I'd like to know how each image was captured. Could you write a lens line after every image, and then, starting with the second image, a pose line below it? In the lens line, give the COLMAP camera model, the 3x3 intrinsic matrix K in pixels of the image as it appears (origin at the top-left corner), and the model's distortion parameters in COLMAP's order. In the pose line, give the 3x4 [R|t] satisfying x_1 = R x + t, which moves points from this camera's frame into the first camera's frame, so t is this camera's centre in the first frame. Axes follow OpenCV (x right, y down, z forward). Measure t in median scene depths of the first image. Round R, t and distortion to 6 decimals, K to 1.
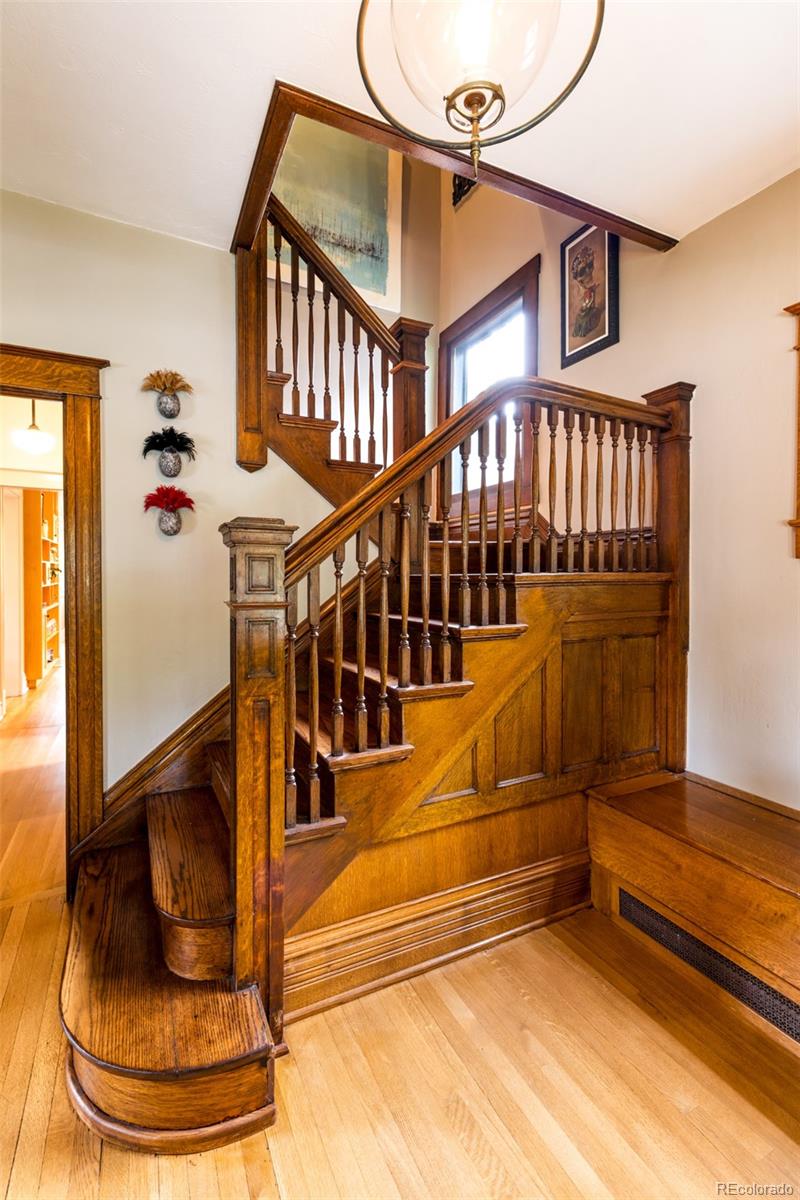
lens RADIAL K [[514.7, 0, 387.5], [0, 514.7, 578.6], [0, 0, 1]] dist [0.001470, 0.000370]
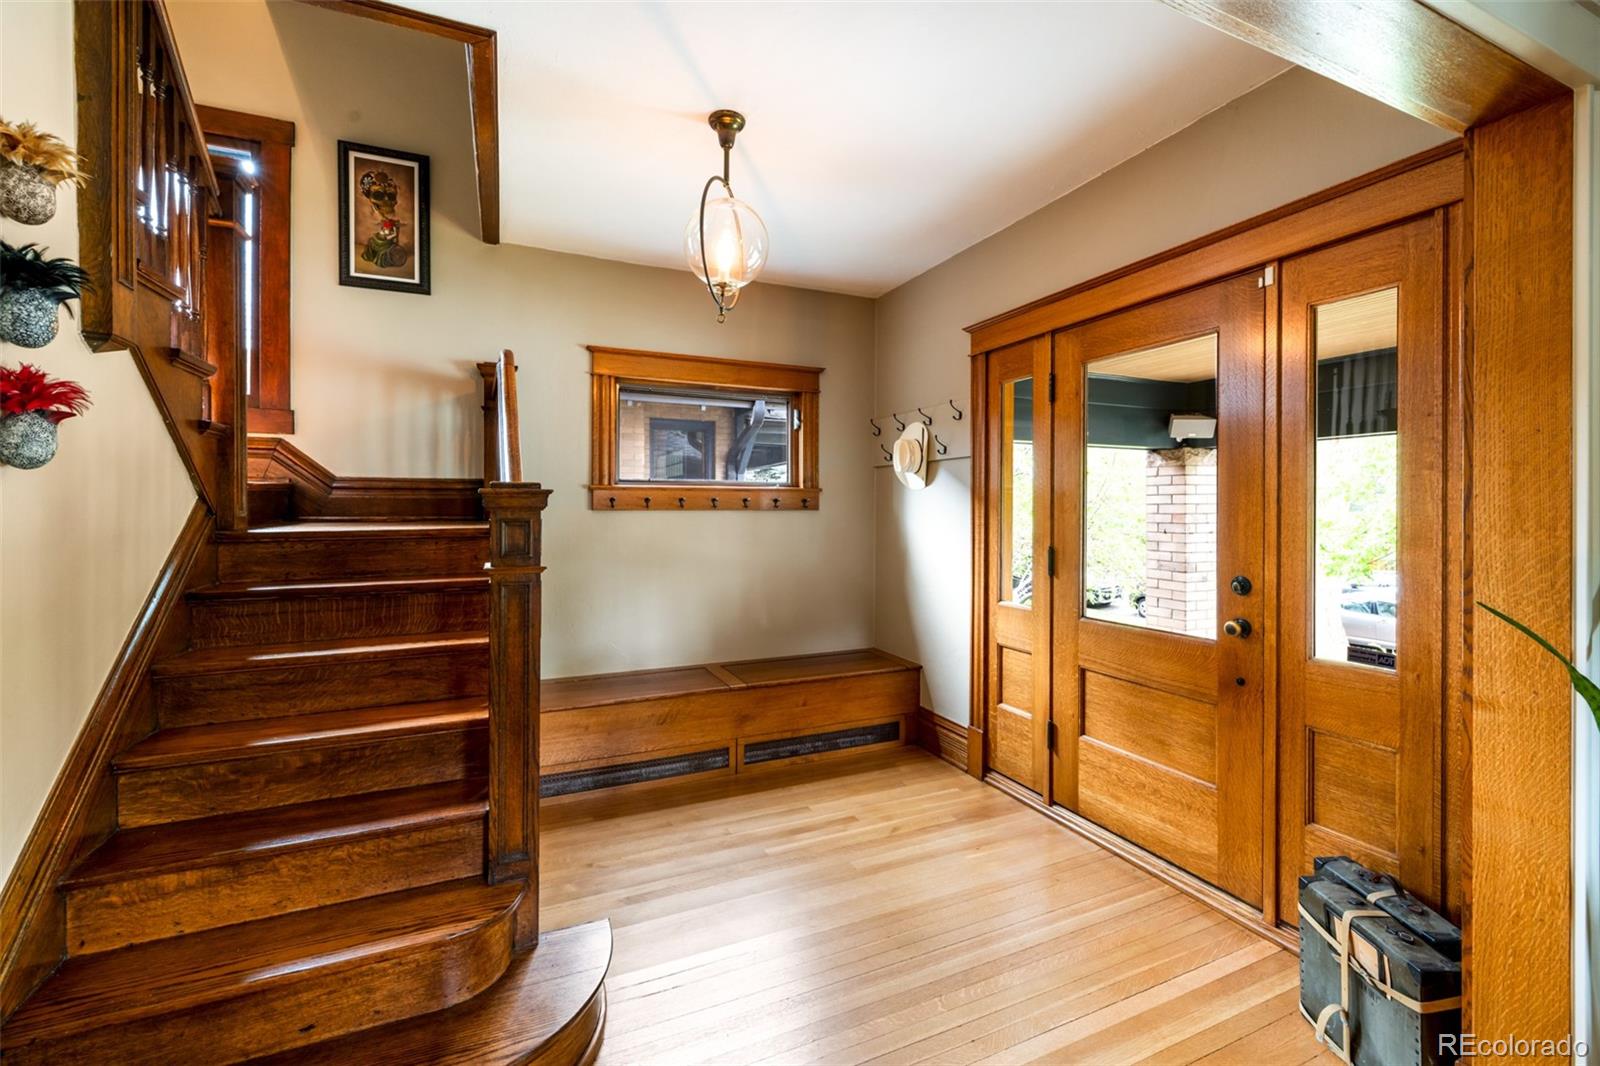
lens RADIAL K [[686.2, 0, 797.2], [0, 686.2, 511.0], [0, 0, 1]] dist [0.001470, 0.000370]
pose [[0.034908, -0.010677, 0.999333, -0.833695], [0.015218, 0.999833, 0.010151, -0.032652], [-0.999275, 0.014854, 0.035065, 0.217017]]
